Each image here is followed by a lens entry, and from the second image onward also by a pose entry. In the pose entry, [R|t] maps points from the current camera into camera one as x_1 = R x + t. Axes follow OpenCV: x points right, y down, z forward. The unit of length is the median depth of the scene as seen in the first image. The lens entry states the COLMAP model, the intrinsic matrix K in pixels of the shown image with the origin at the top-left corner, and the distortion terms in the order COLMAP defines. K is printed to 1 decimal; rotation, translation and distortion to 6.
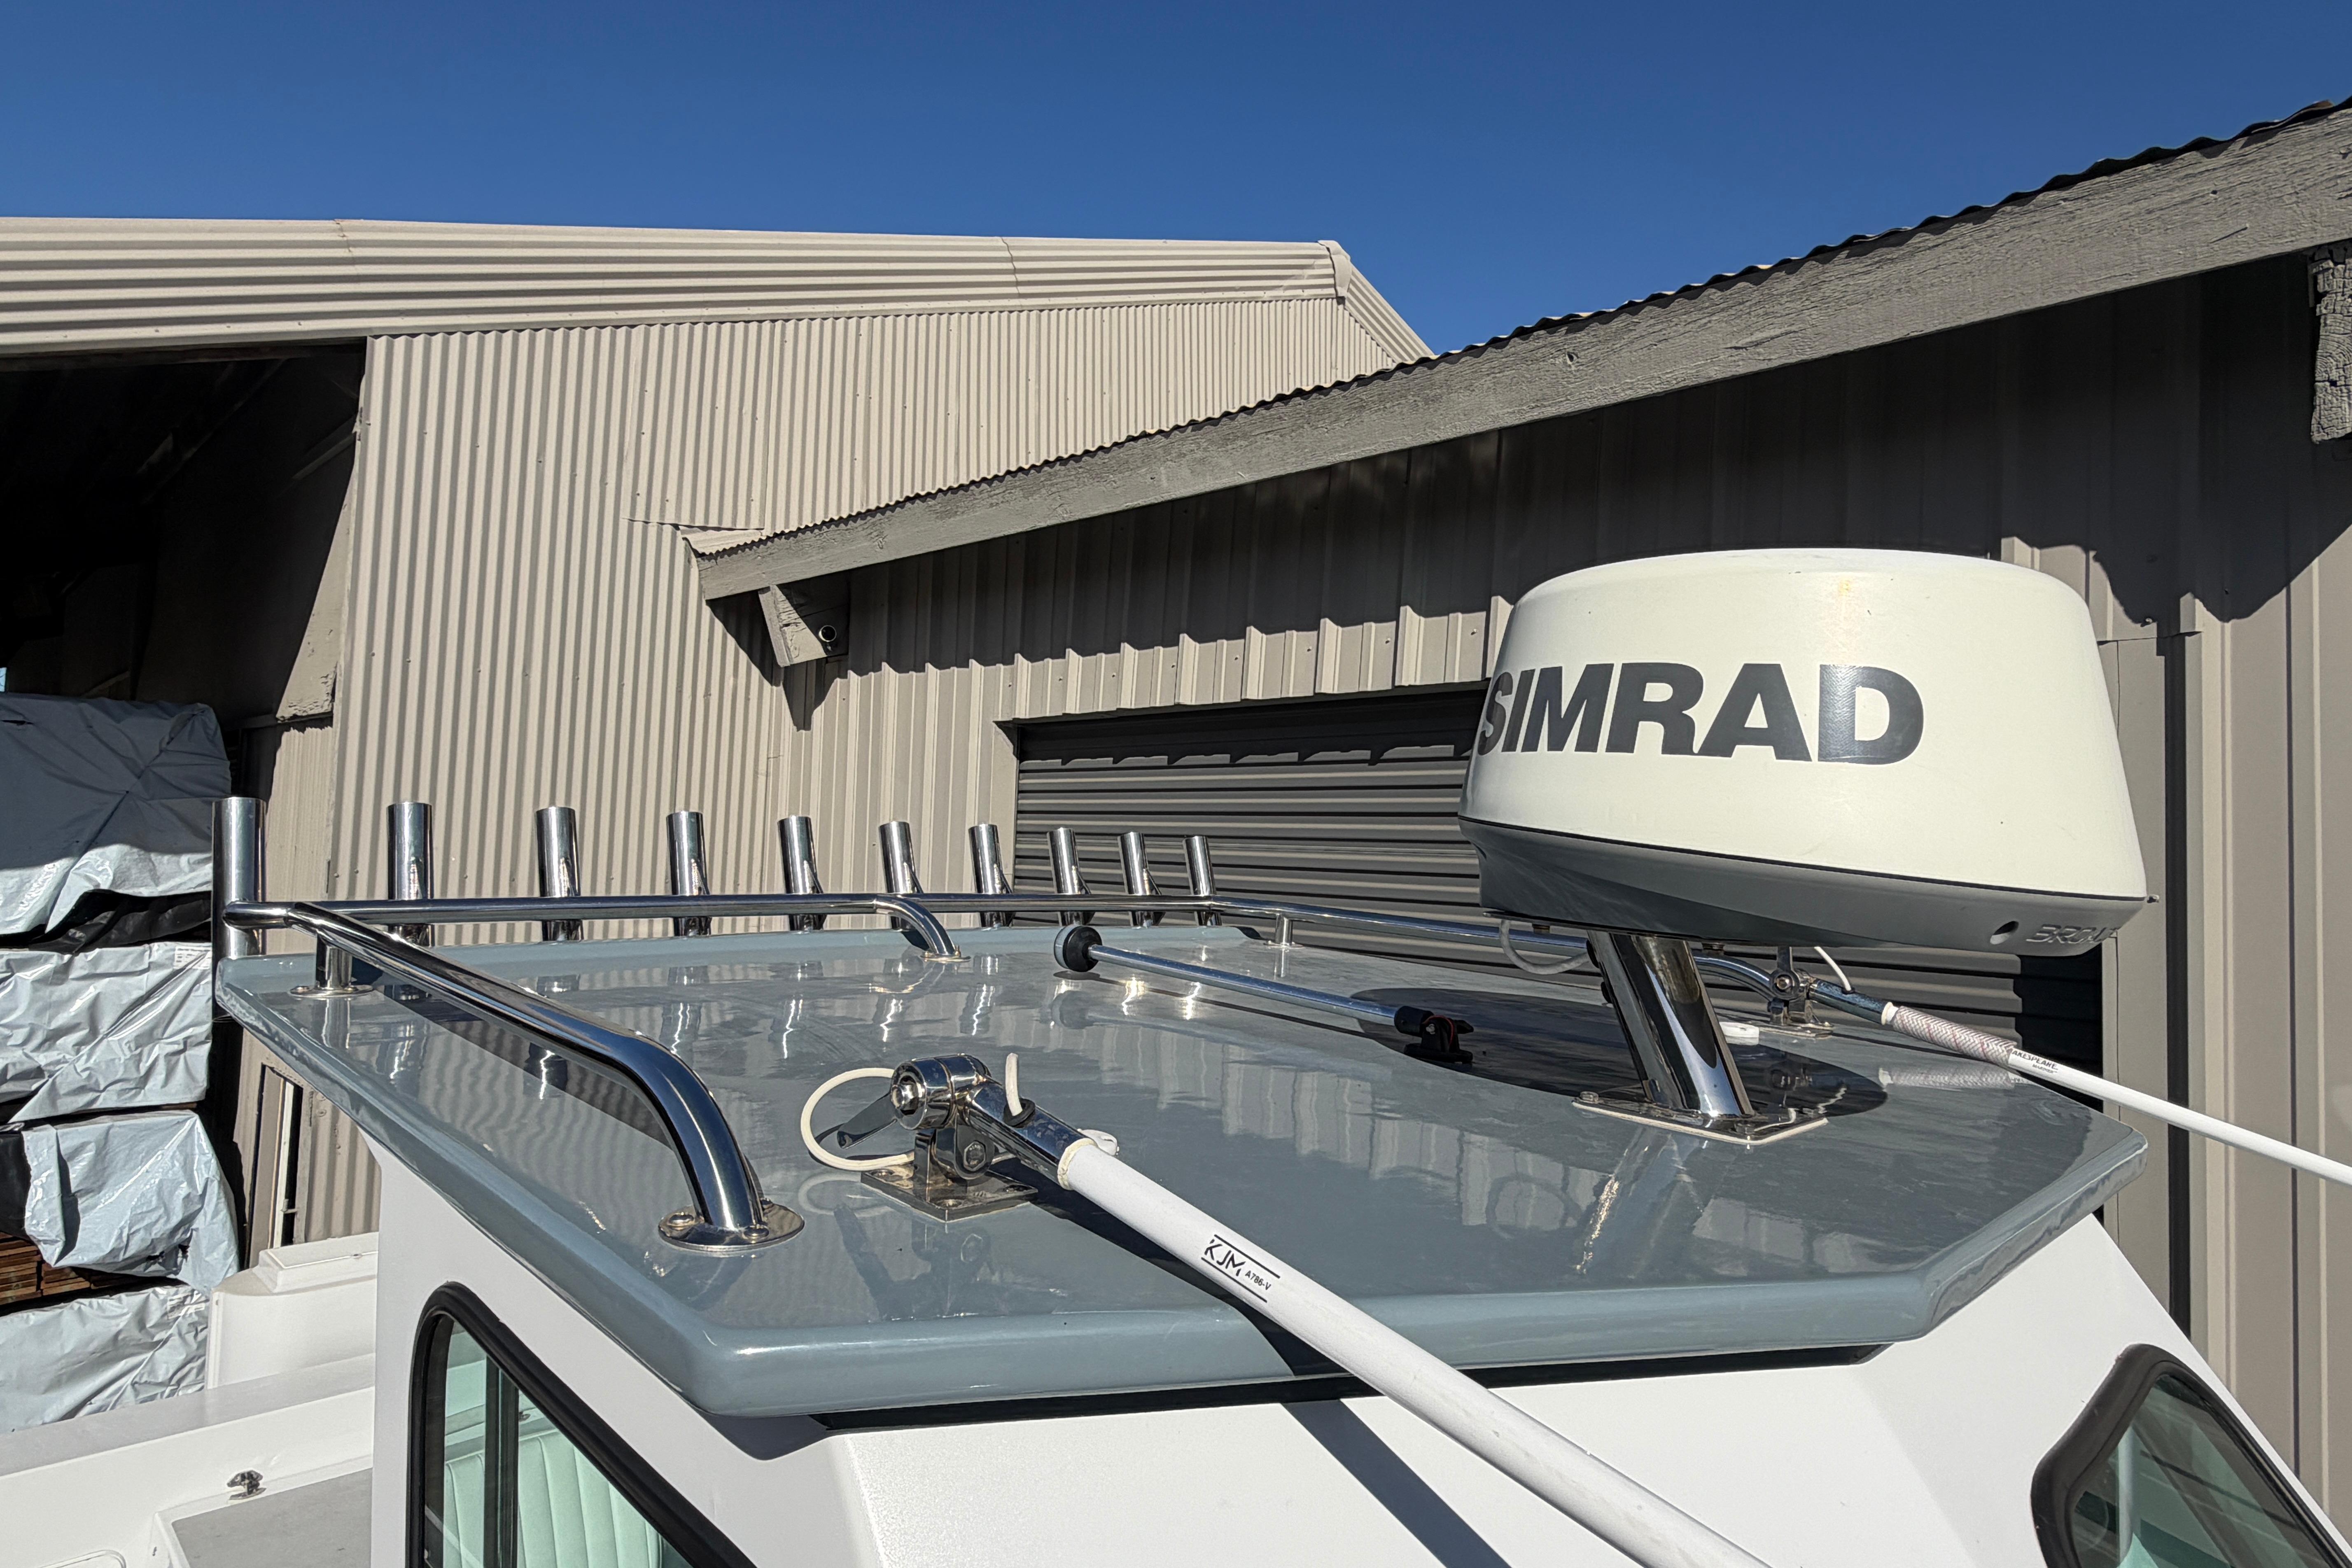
lens RADIAL K [[1275.0, 0, 1174.4], [0, 1275.0, 789.4], [0, 0, 1]] dist [-0.001807, -0.001983]
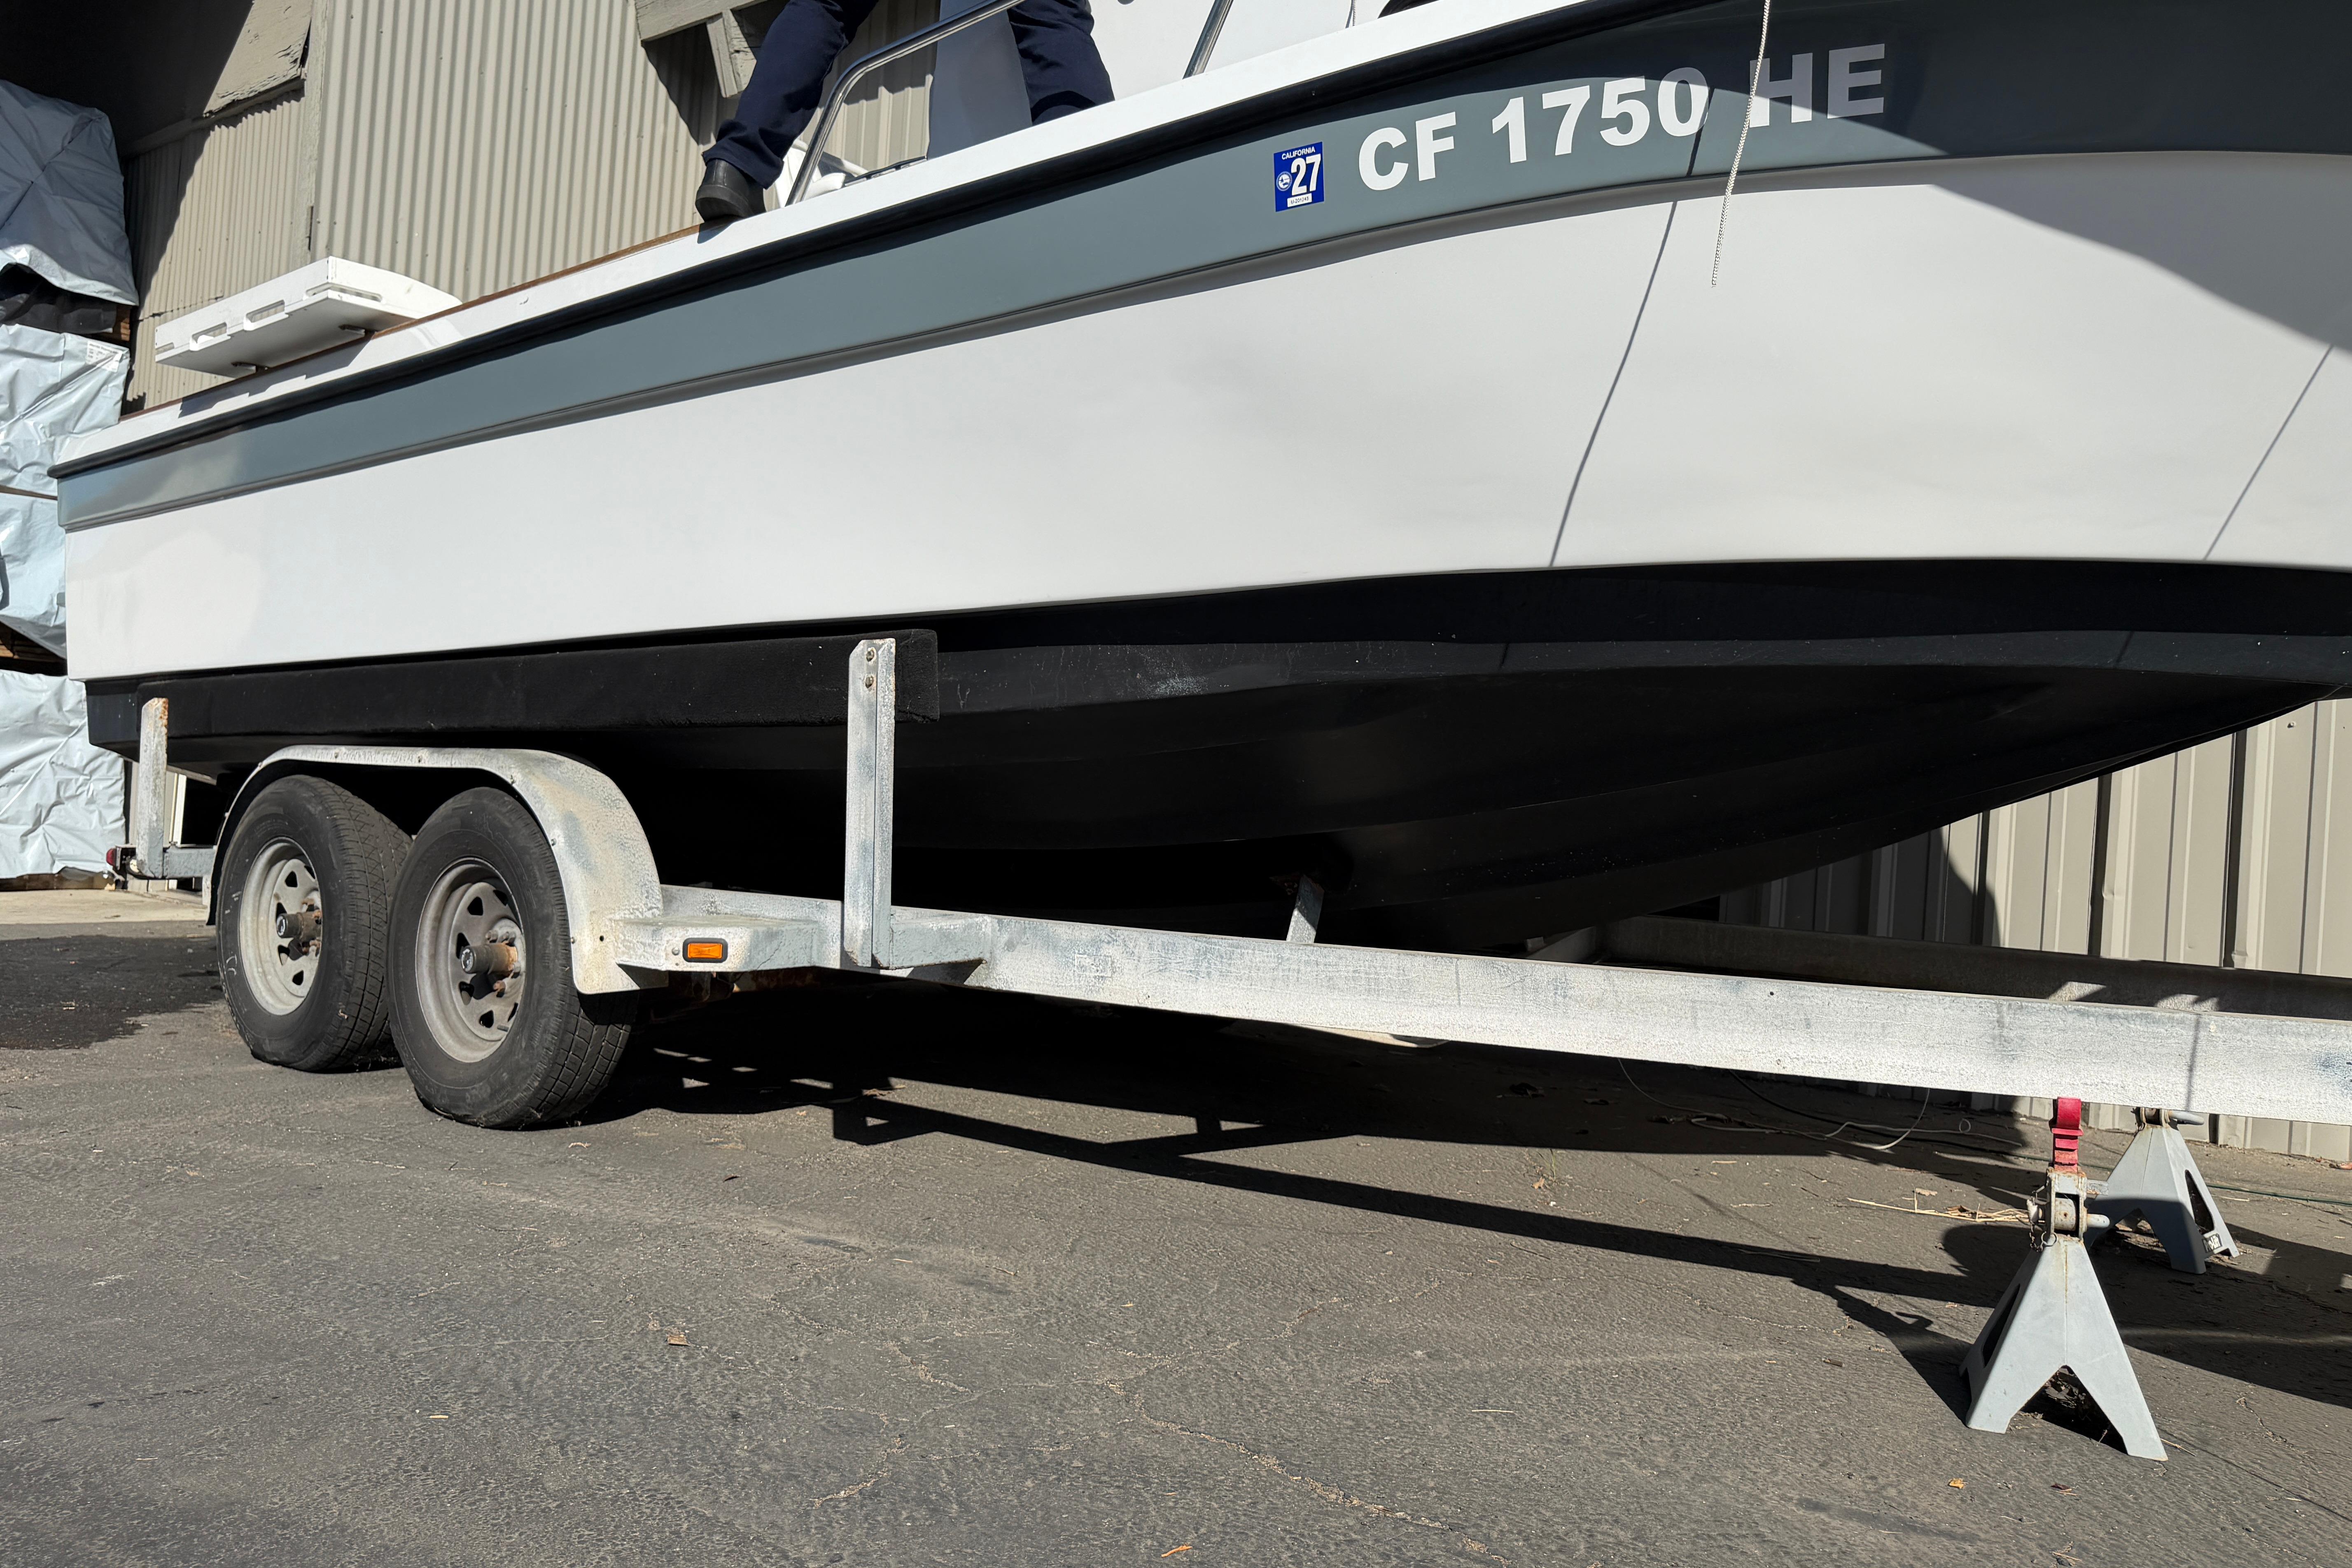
lens RADIAL K [[1662.4, 0, 1186.0], [0, 1662.4, 782.1], [0, 0, 1]] dist [0.005367, -0.012892]
pose [[0.990815, 0.031859, 0.131415, -0.098358], [-0.037941, 0.998309, 0.044042, 0.388675], [-0.129790, -0.048624, 0.990349, -0.422902]]
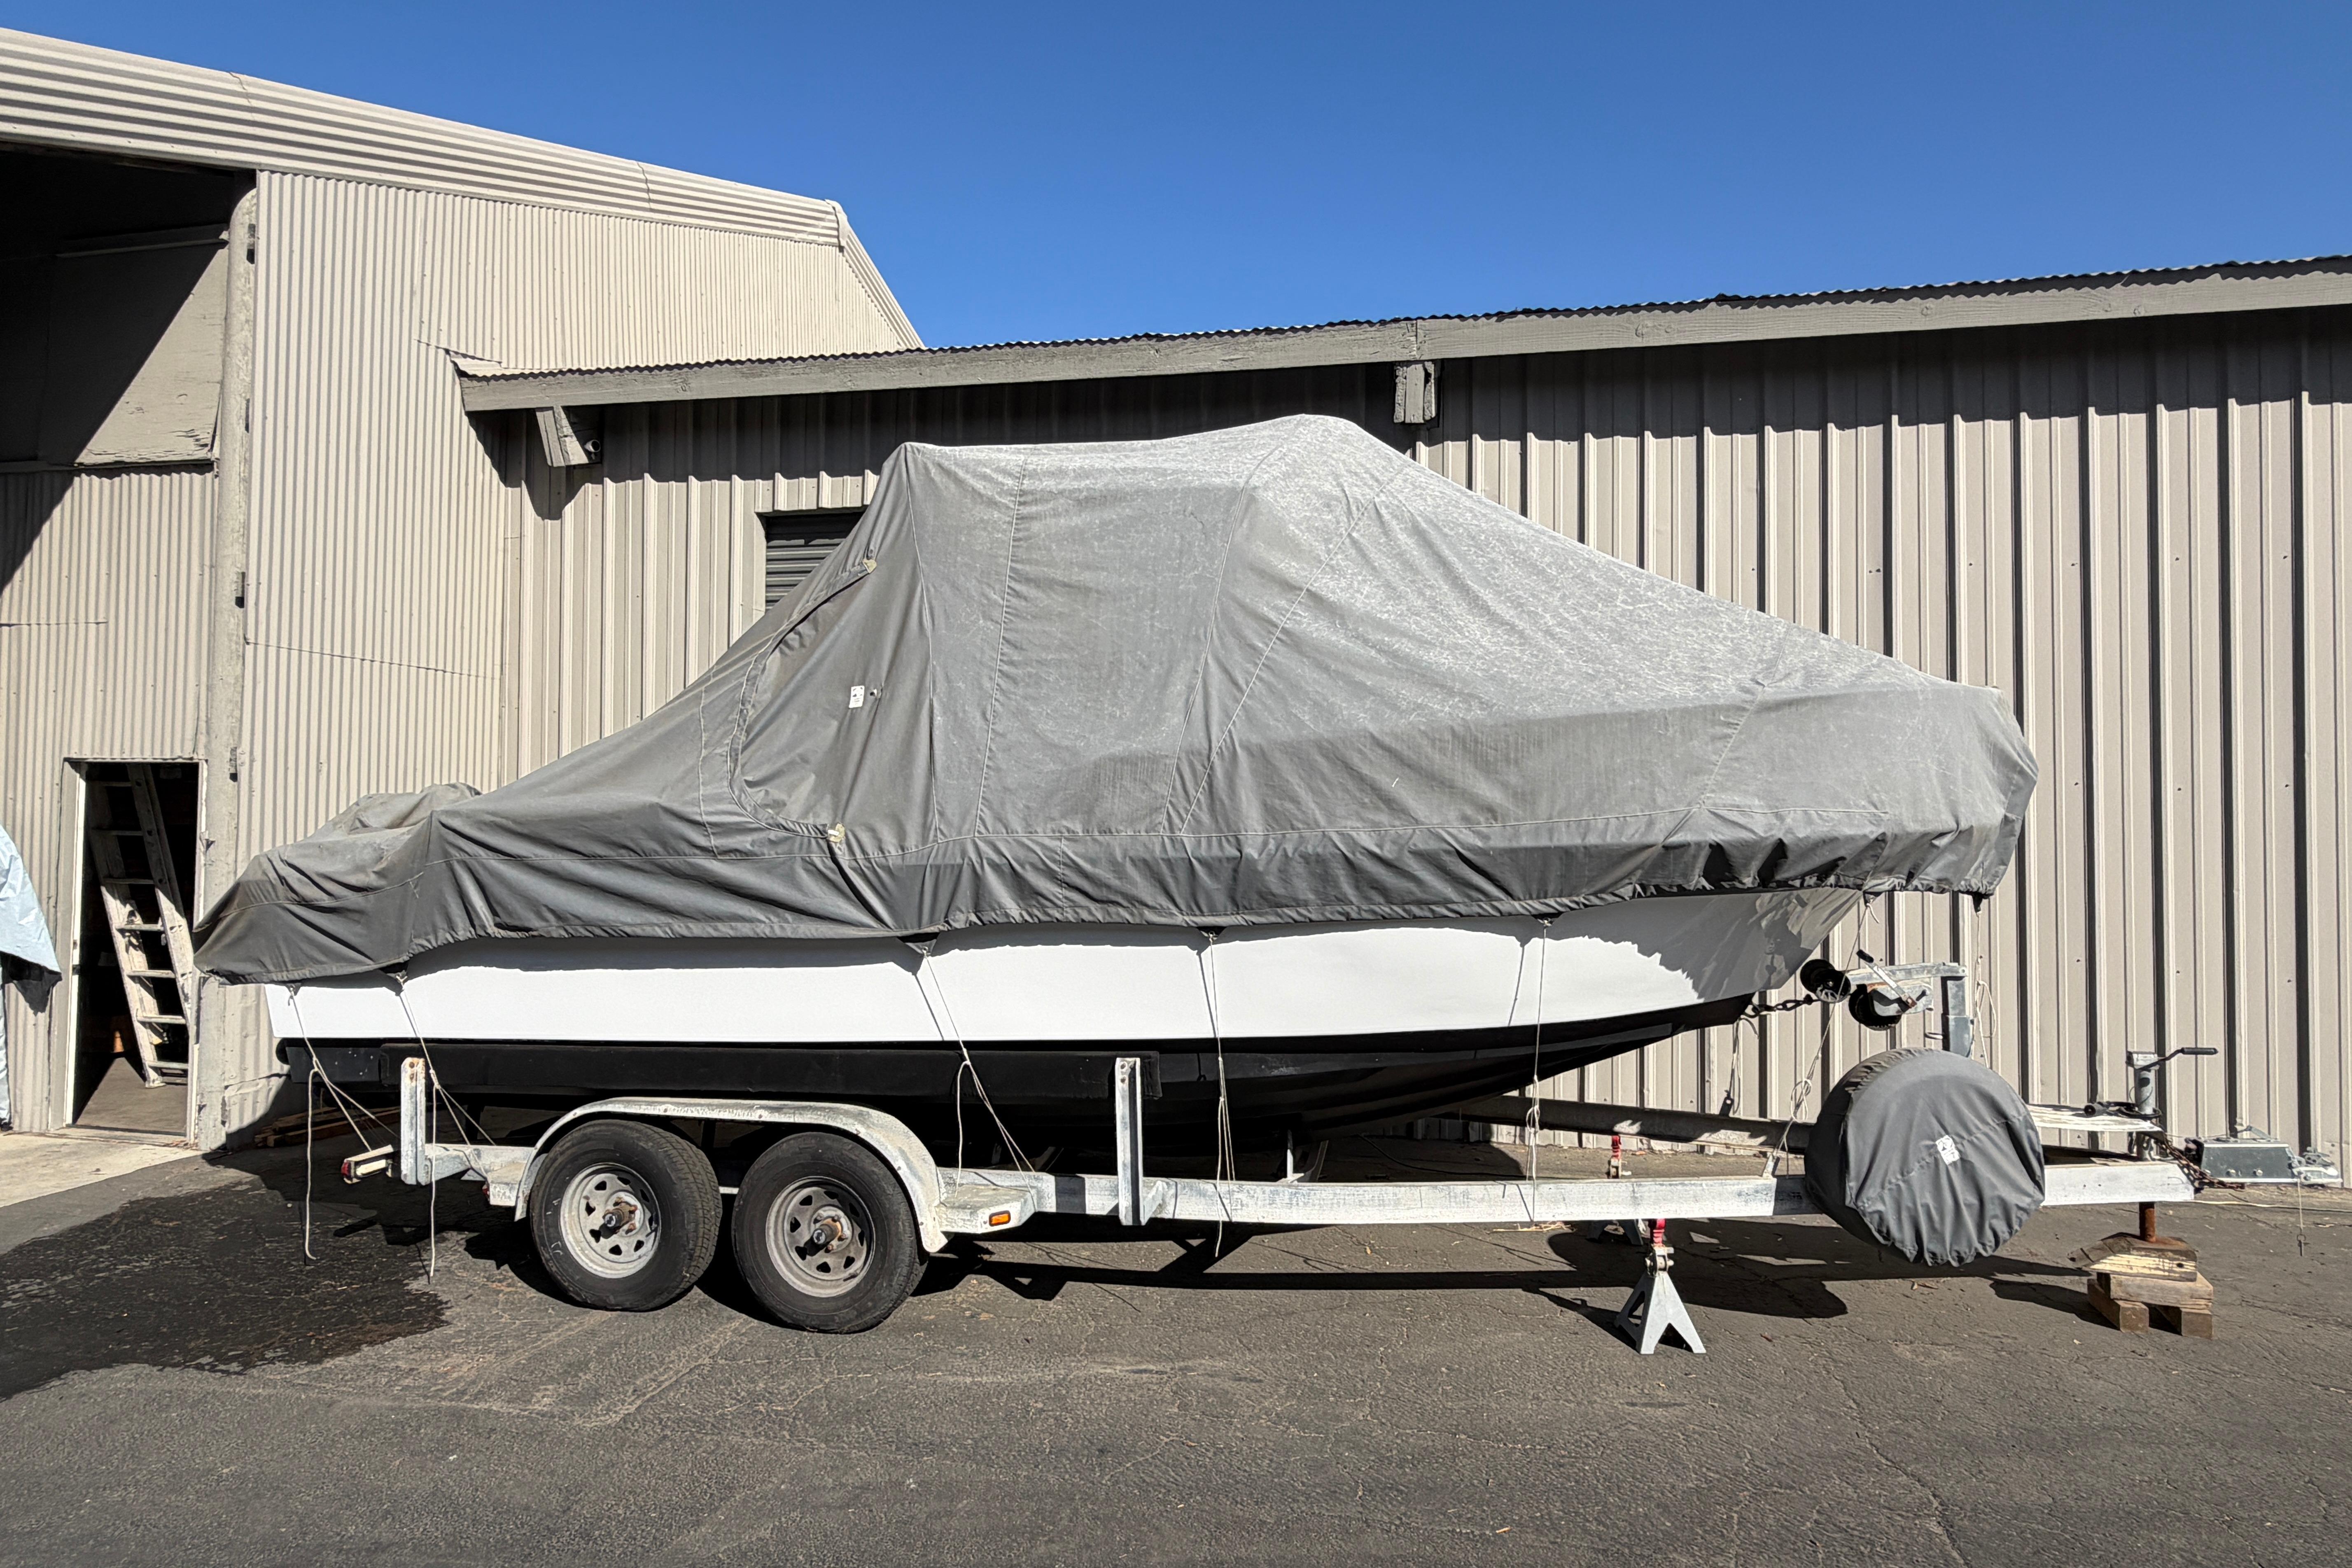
lens RADIAL K [[1322.9, 0, 1168.0], [0, 1322.9, 790.0], [0, 0, 1]] dist [-0.009713, 0.001631]
pose [[0.853638, -0.012132, 0.520726, -0.489125], [-0.008116, 0.999298, 0.036587, 0.195527], [-0.520804, -0.035458, 0.852939, -0.576665]]
